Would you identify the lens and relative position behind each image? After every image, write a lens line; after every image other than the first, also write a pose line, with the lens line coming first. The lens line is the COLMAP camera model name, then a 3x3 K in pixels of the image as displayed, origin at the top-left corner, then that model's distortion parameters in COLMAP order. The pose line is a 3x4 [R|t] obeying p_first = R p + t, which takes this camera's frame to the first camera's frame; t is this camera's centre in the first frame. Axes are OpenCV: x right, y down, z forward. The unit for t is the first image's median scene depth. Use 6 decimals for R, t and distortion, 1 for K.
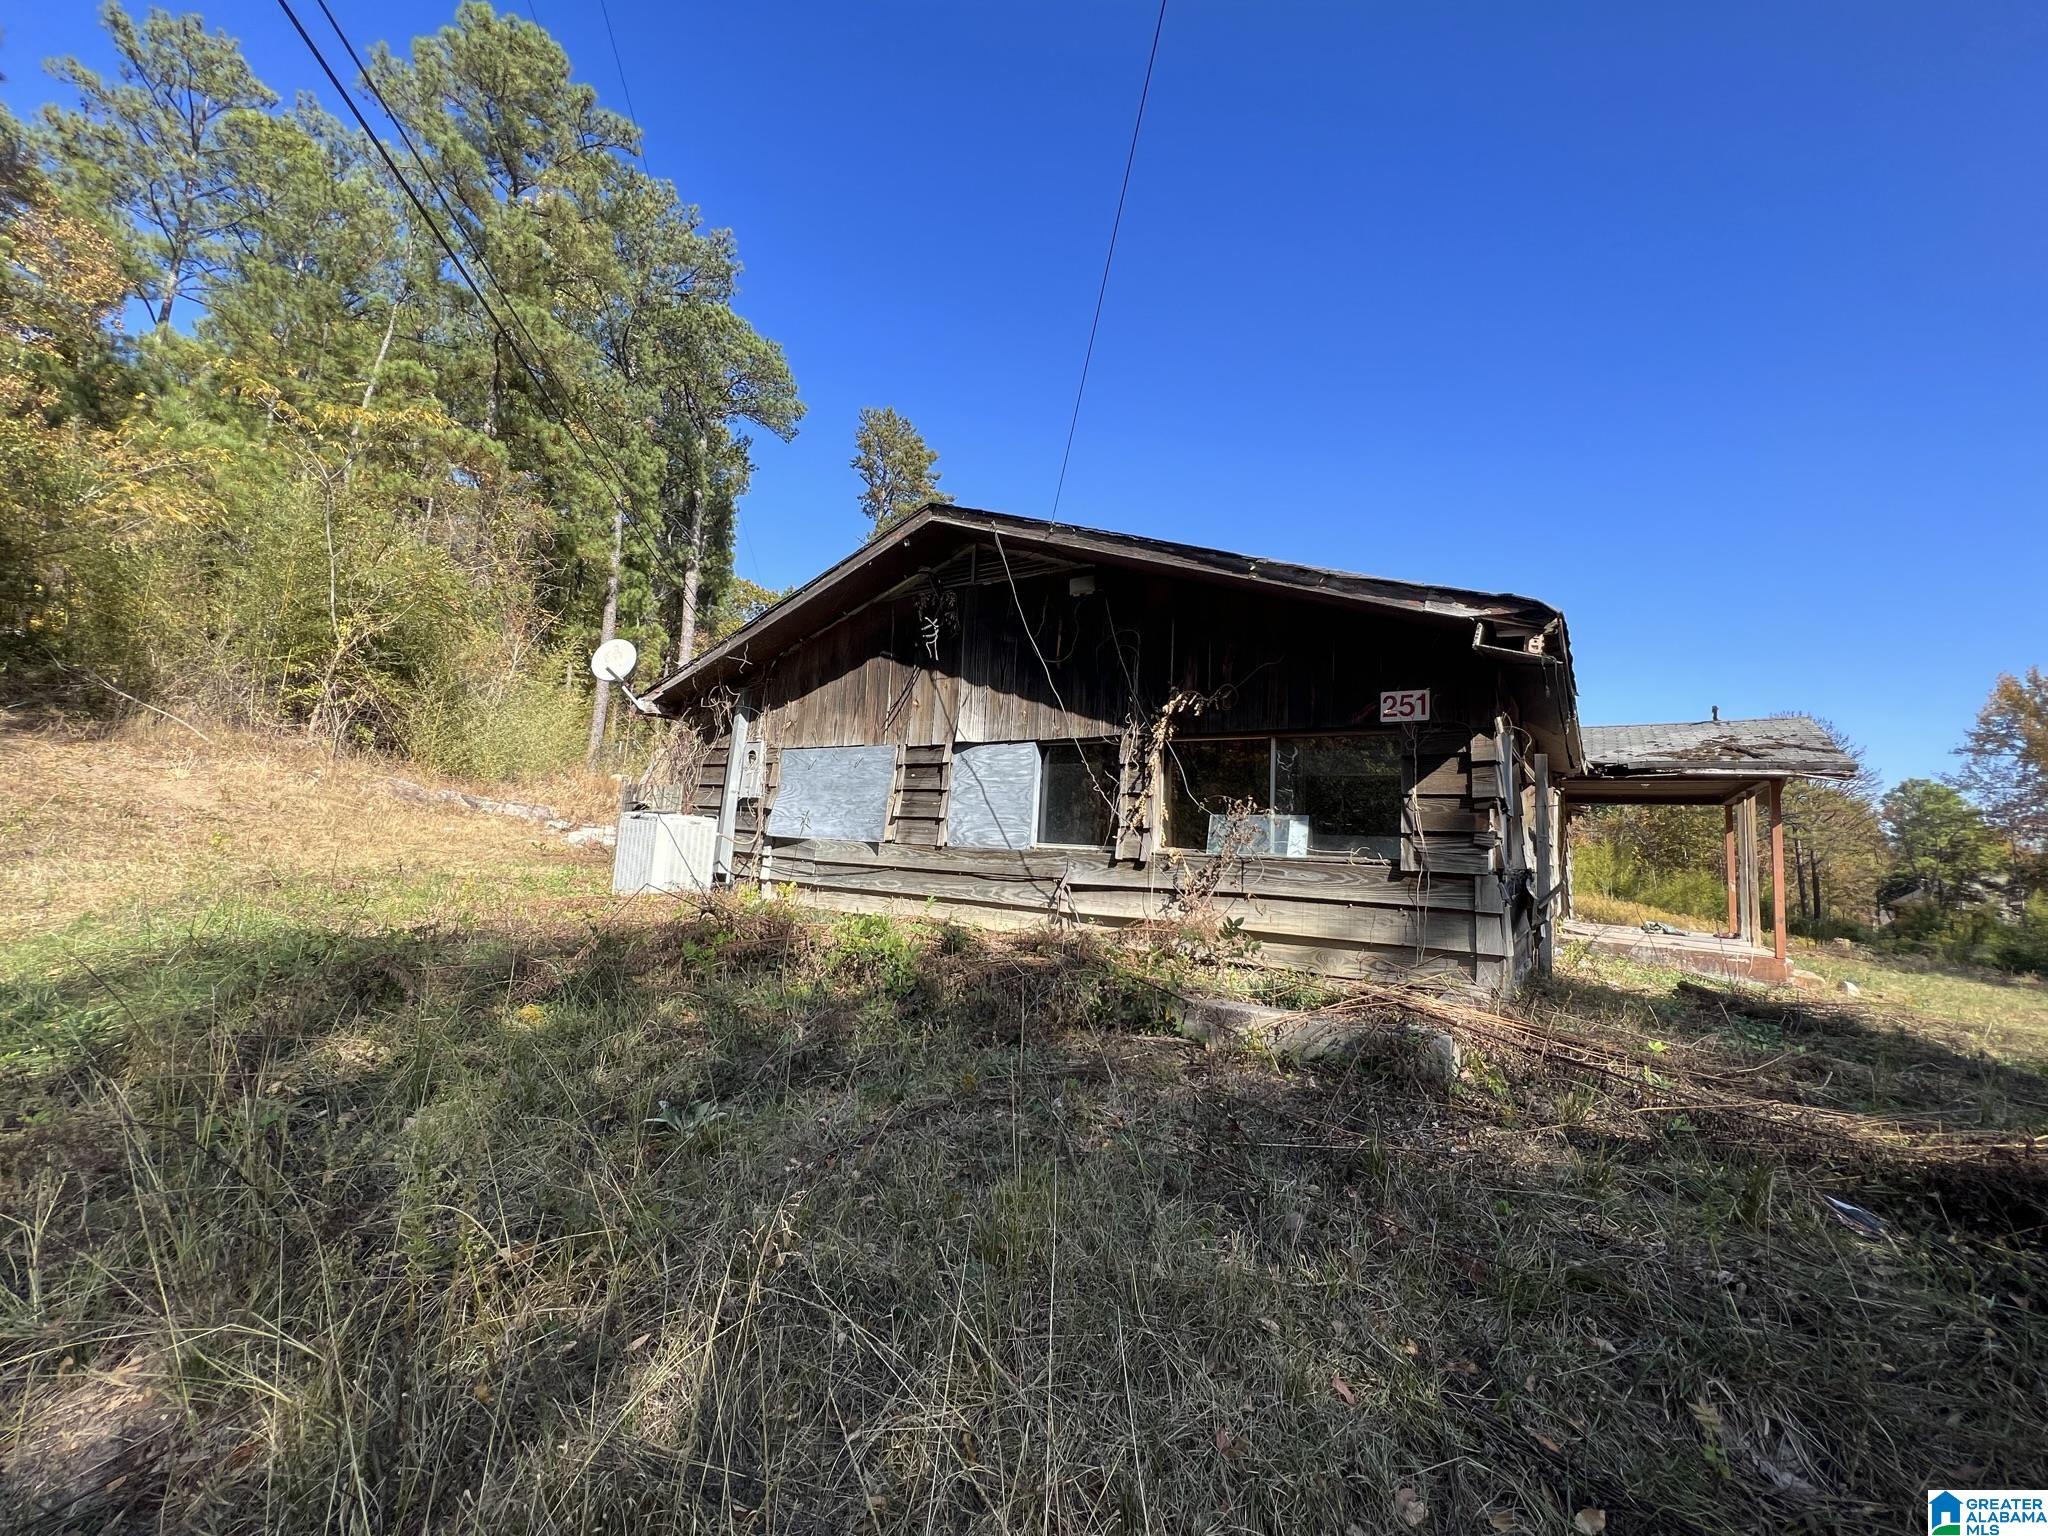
lens RADIAL K [[824.5, 0, 1016.1], [0, 824.5, 768.2], [0, 0, 1]] dist [-0.004707, 0.001780]
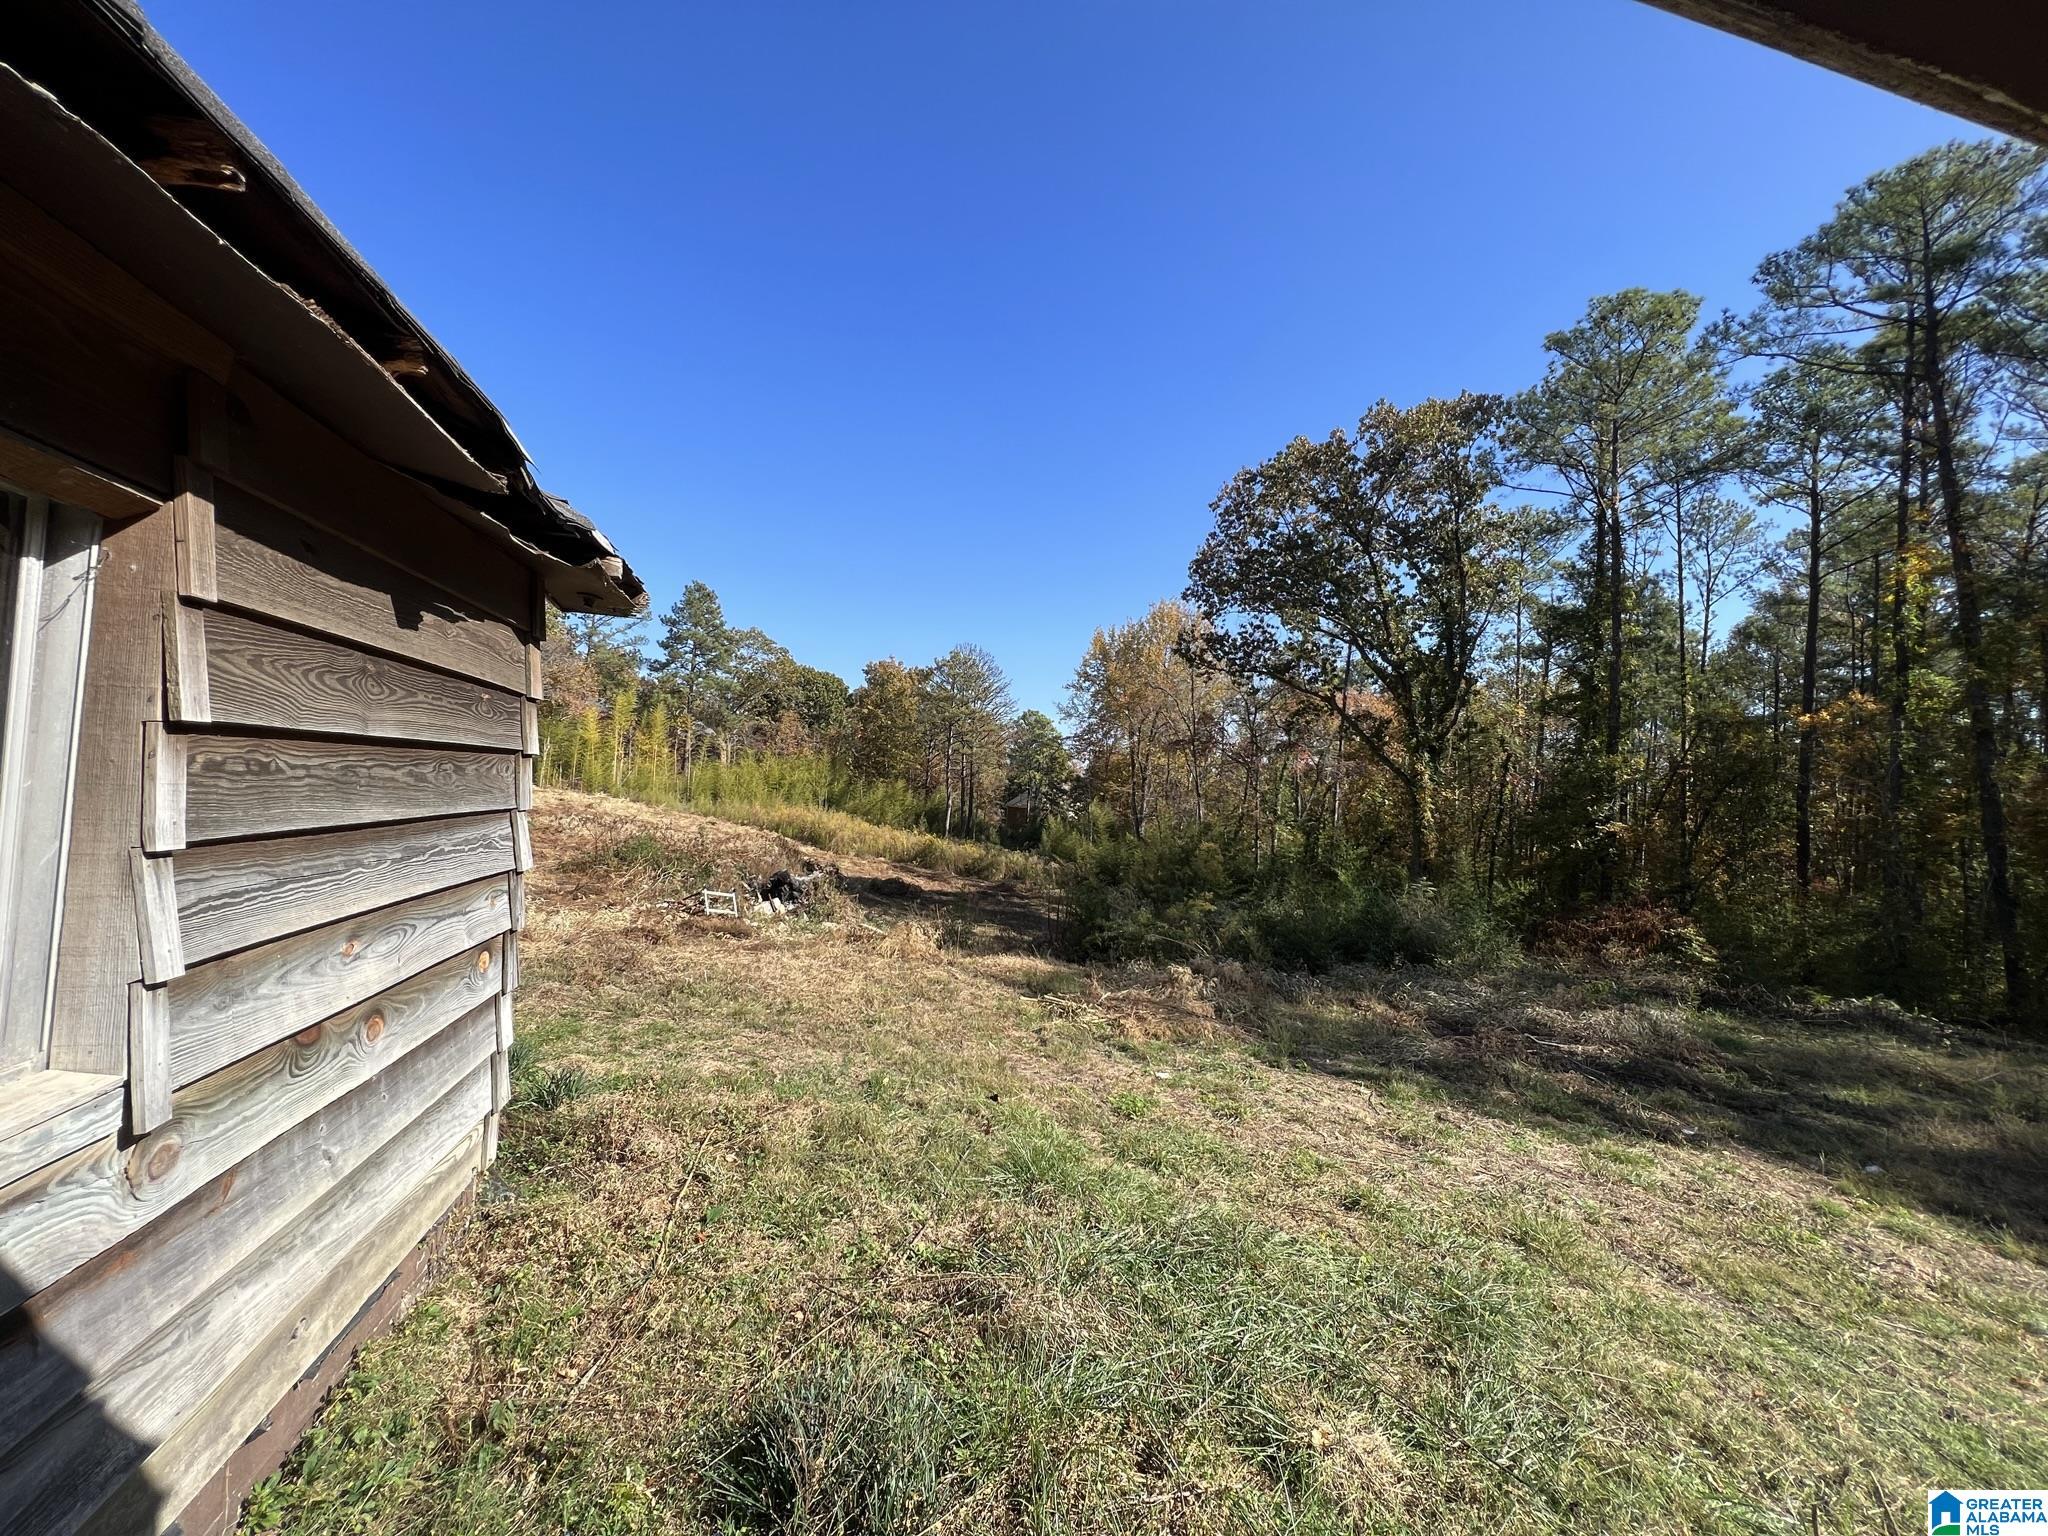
lens RADIAL K [[819.8, 0, 1020.8], [0, 819.8, 768.6], [0, 0, 1]] dist [0.000003, 0.000164]
pose [[0.662194, 0.009763, 0.749269, 0.783351], [-0.095082, 0.992927, 0.071094, 0.096288], [-0.743275, -0.118320, 0.658439, 1.008193]]
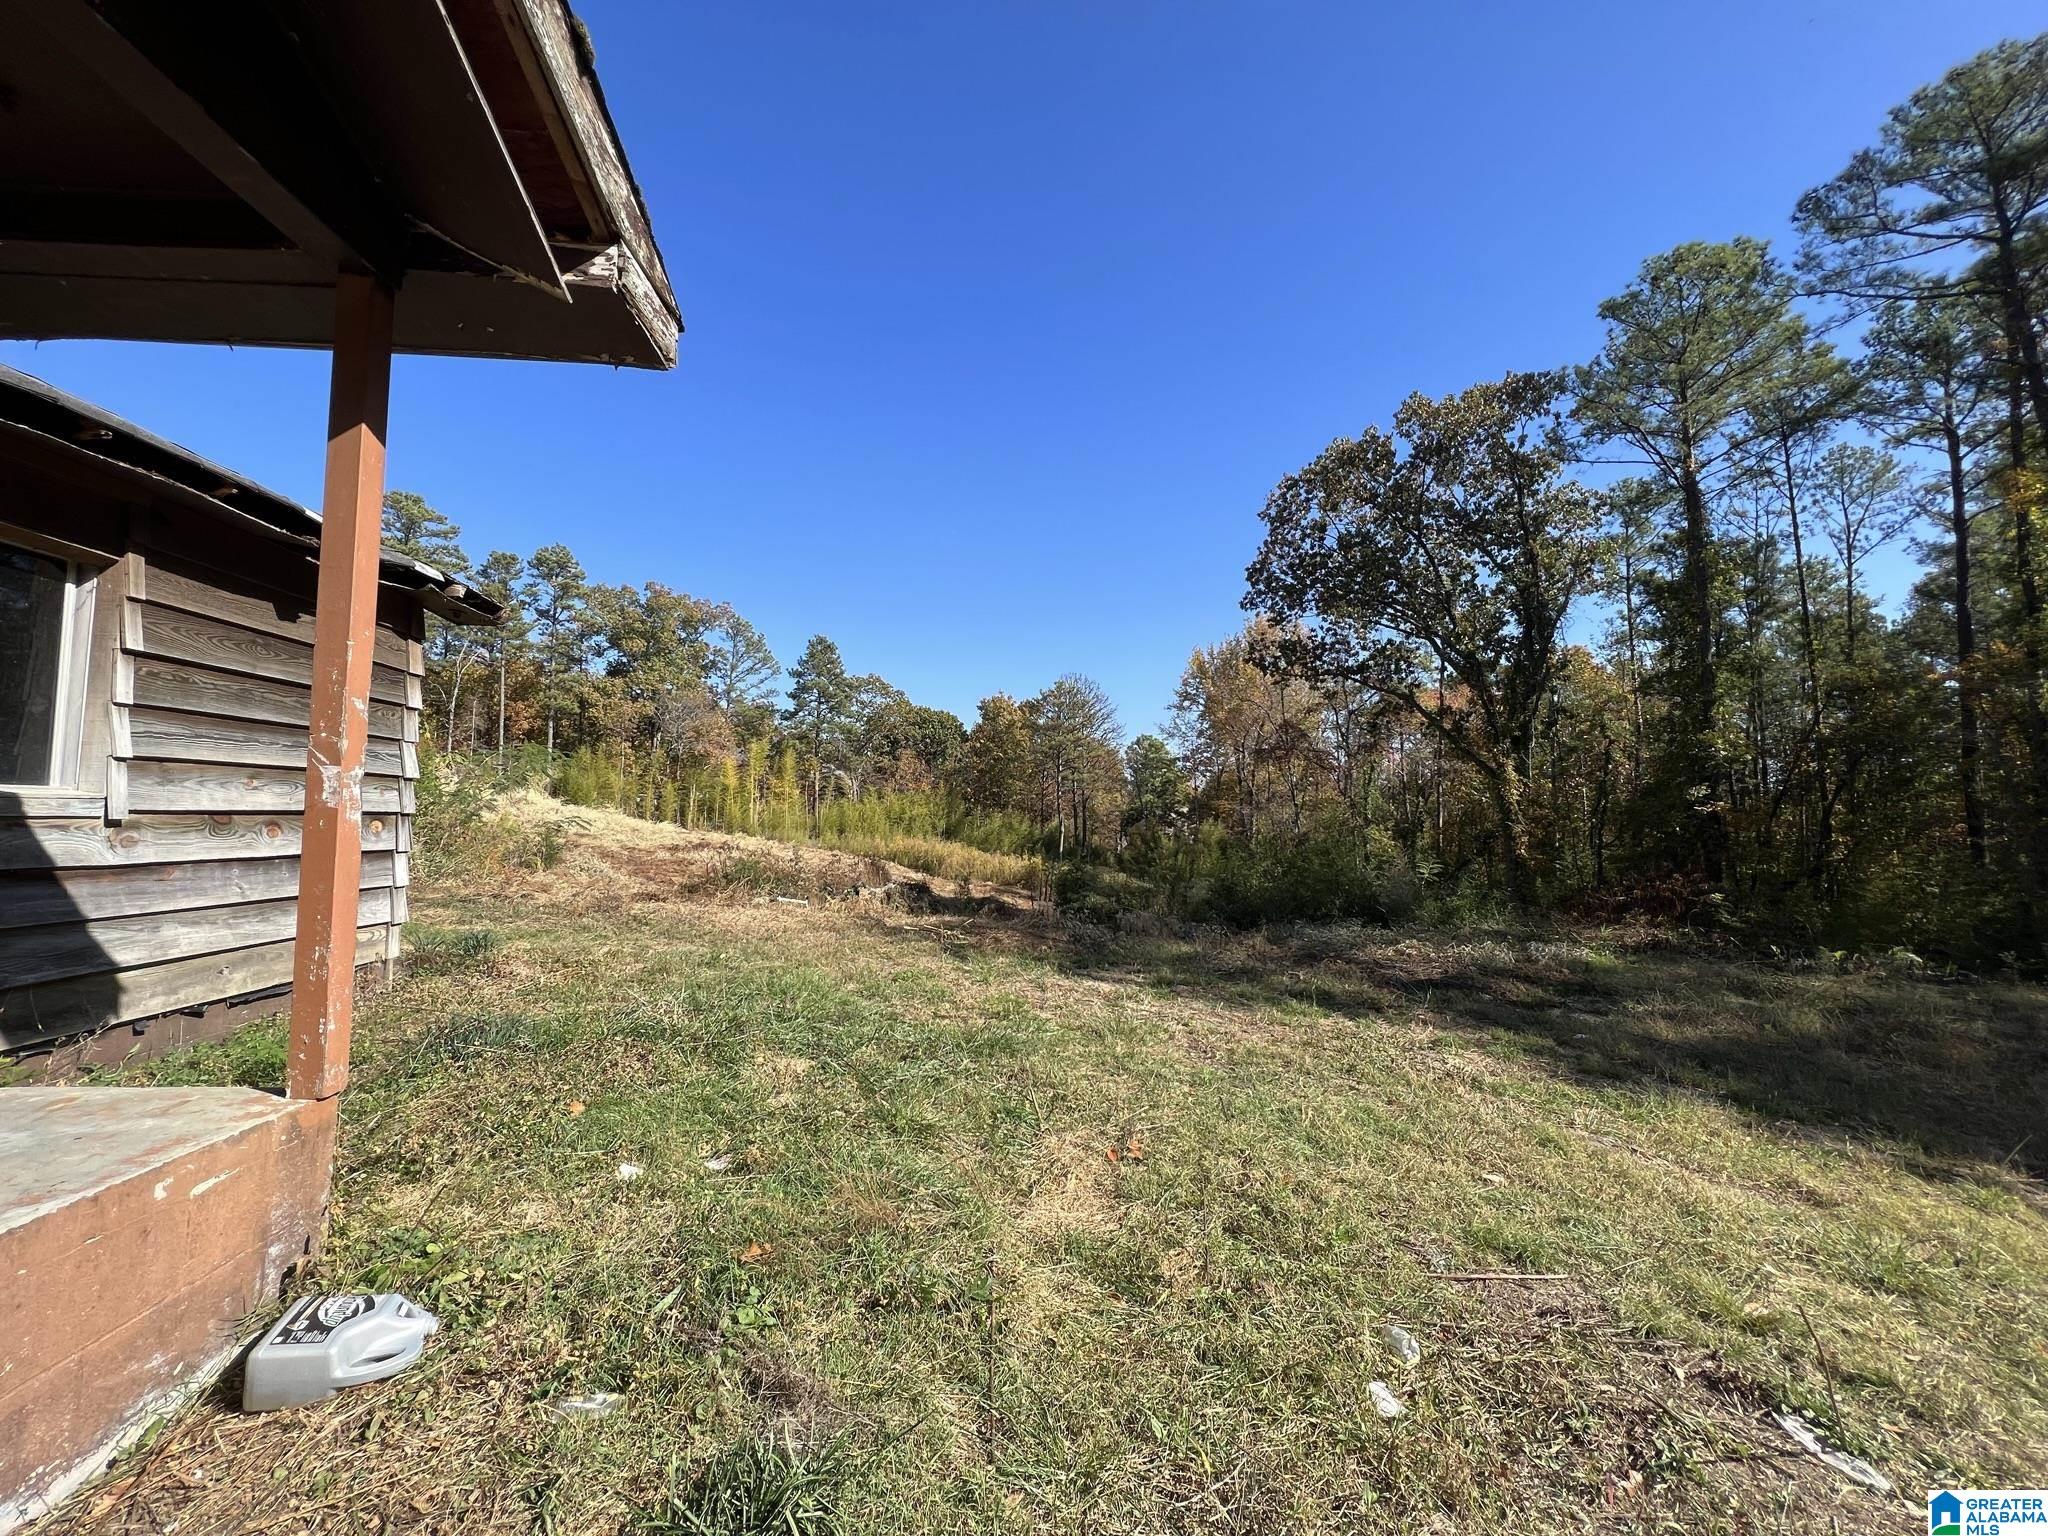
lens RADIAL K [[819.8, 0, 1018.3], [0, 819.8, 765.4], [0, 0, 1]] dist [0.000003, 0.000164]
pose [[0.778897, 0.001334, 0.627151, 0.850645], [-0.031792, 0.998796, 0.037359, 0.127954], [-0.626346, -0.049037, 0.778001, 0.773828]]
